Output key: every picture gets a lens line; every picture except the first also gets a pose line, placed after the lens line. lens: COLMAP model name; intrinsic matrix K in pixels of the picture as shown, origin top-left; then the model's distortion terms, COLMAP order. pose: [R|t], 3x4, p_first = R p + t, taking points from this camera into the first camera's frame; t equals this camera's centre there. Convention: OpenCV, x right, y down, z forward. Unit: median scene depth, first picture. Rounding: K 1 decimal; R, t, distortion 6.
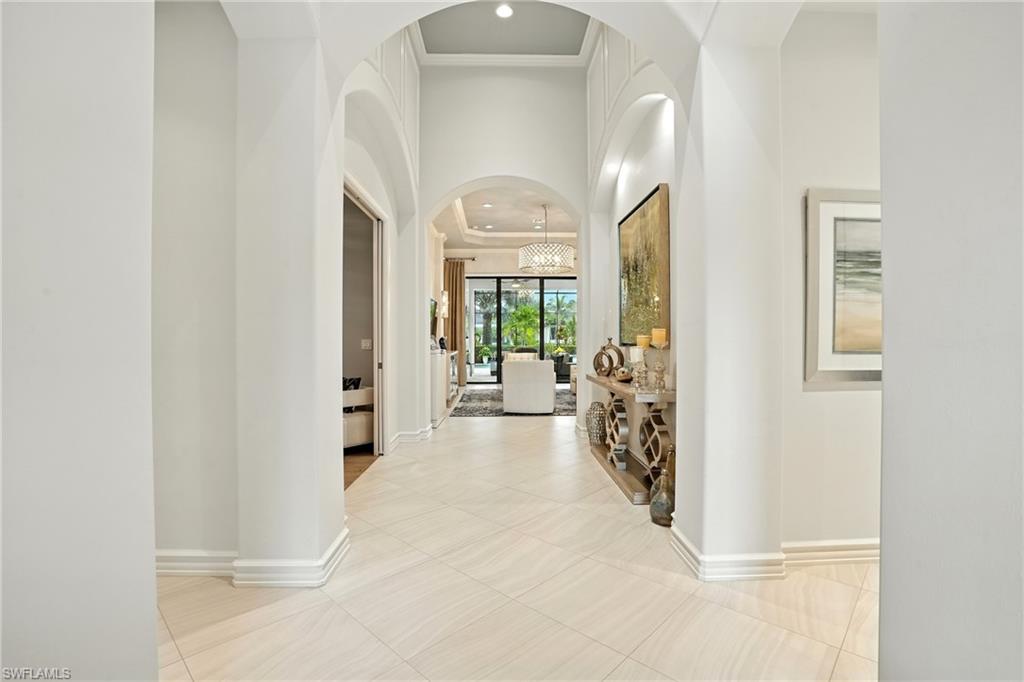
lens RADIAL K [[475.4, 0, 509.1], [0, 475.4, 343.1], [0, 0, 1]] dist [-0.056427, 0.014992]
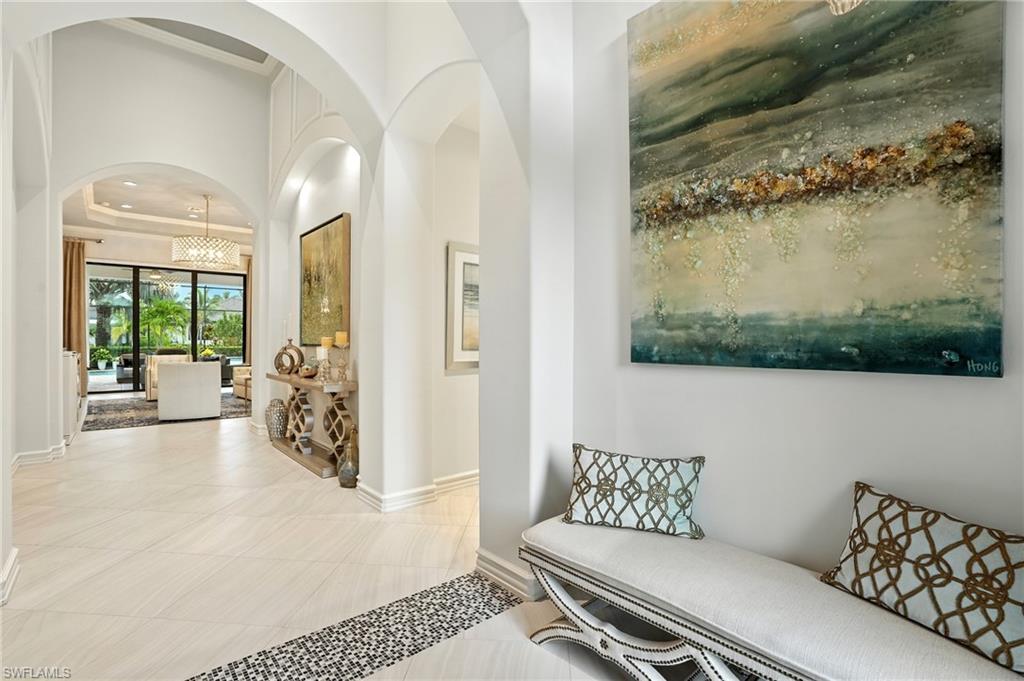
lens RADIAL K [[475.4, 0, 508.6], [0, 475.4, 342.9], [0, 0, 1]] dist [-0.056427, 0.014992]
pose [[0.769345, 0.002663, 0.638828, -0.116954], [-0.000830, 0.999995, -0.003170, 0.001402], [-0.638833, 0.001909, 0.769343, -0.191262]]
